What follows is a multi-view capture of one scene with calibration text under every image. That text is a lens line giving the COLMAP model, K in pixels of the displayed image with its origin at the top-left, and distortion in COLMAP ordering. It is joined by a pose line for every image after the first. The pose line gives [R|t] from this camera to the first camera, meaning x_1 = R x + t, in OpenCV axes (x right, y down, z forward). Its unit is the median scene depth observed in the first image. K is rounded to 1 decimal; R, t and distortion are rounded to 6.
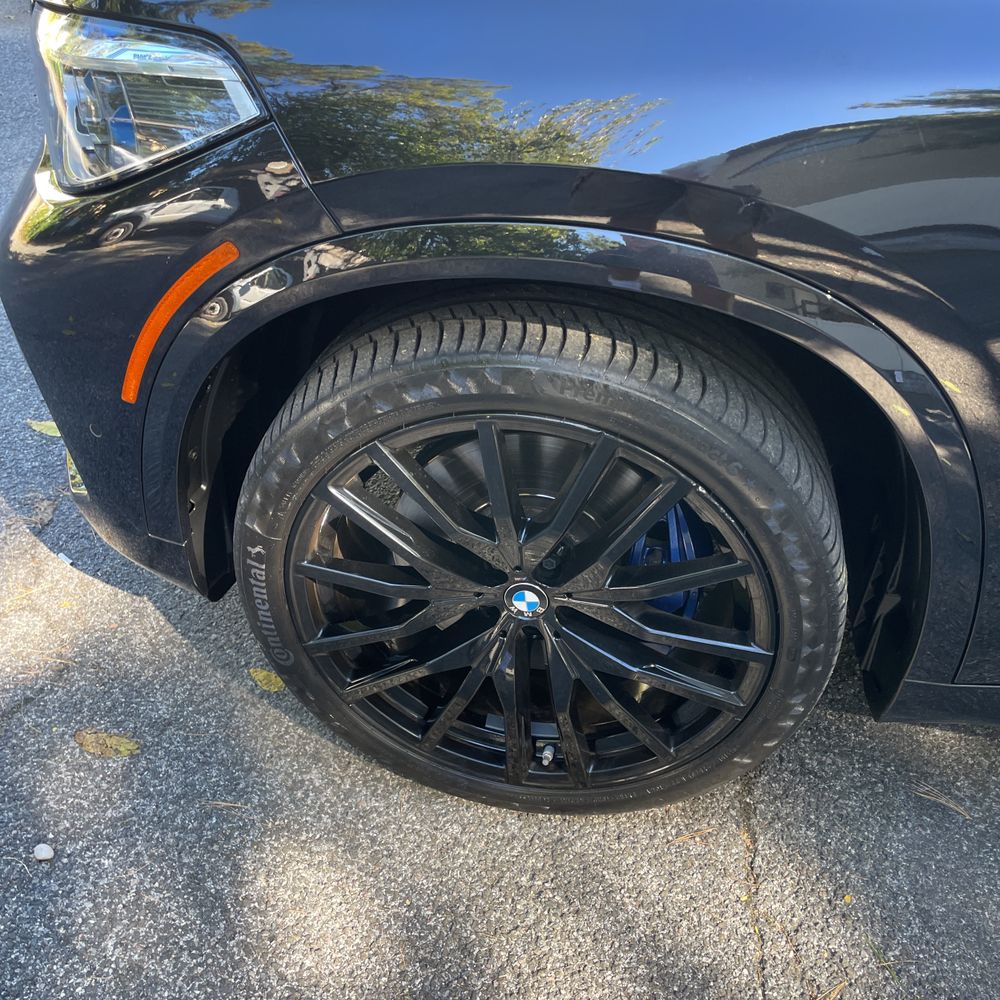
lens RADIAL K [[1016.9, 0, 497.1], [0, 1016.9, 507.6], [0, 0, 1]] dist [0.081701, -0.105854]
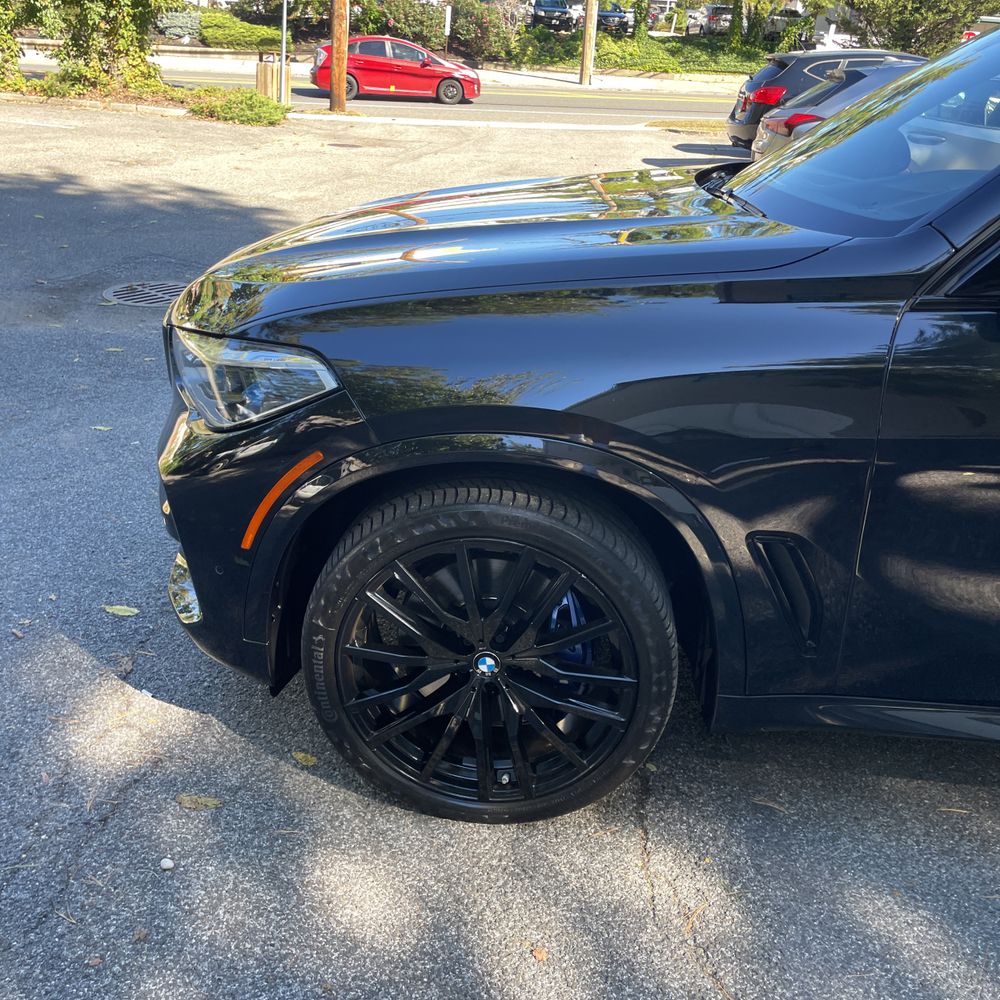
lens RADIAL K [[1016.9, 0, 497.1], [0, 1016.9, 507.6], [0, 0, 1]] dist [0.081701, -0.105854]
pose [[0.996594, -0.041459, 0.071289, -0.054680], [0.056973, 0.971117, -0.231701, 0.208072], [-0.059624, 0.234973, 0.970171, -0.570208]]
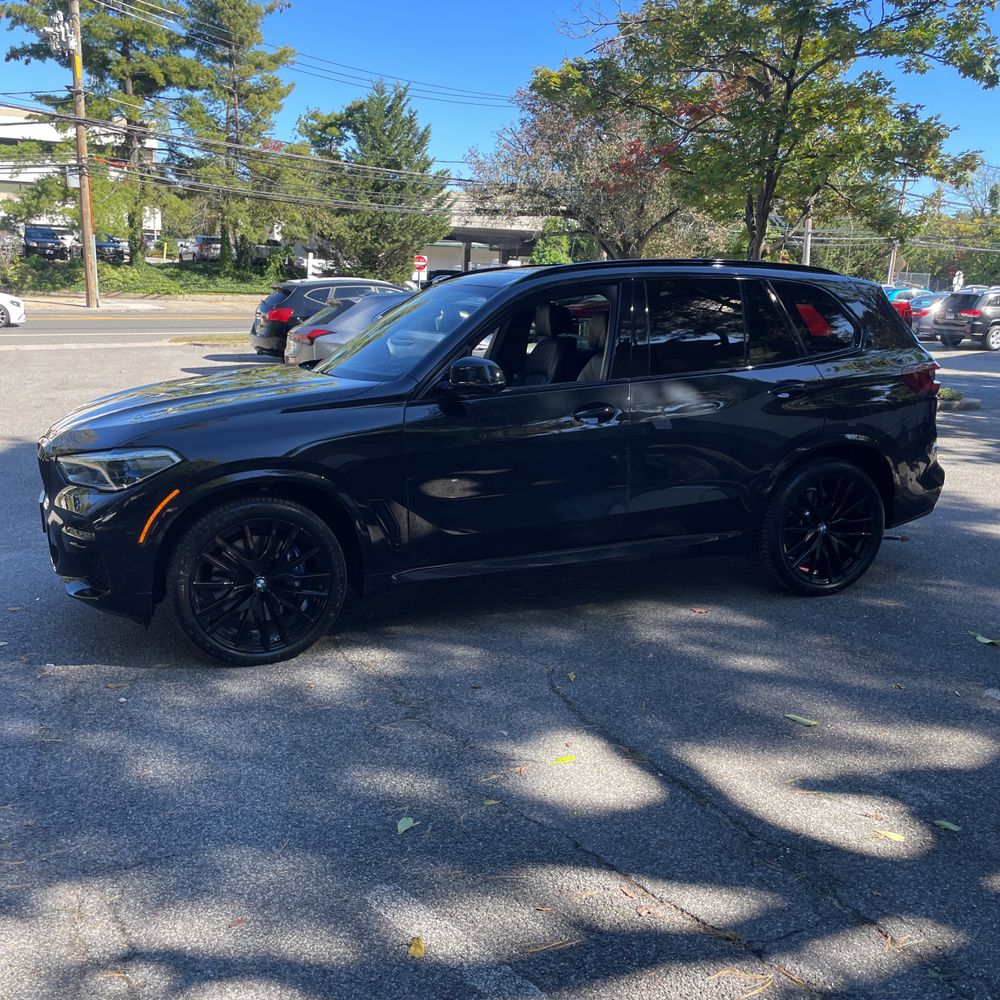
lens RADIAL K [[1016.9, 0, 497.1], [0, 1016.9, 507.6], [0, 0, 1]] dist [0.081701, -0.105854]
pose [[0.852884, -0.151995, 0.499487, -0.919428], [0.343815, 0.883471, -0.318230, 1.166784], [-0.392913, 0.443144, 0.805756, -2.096278]]
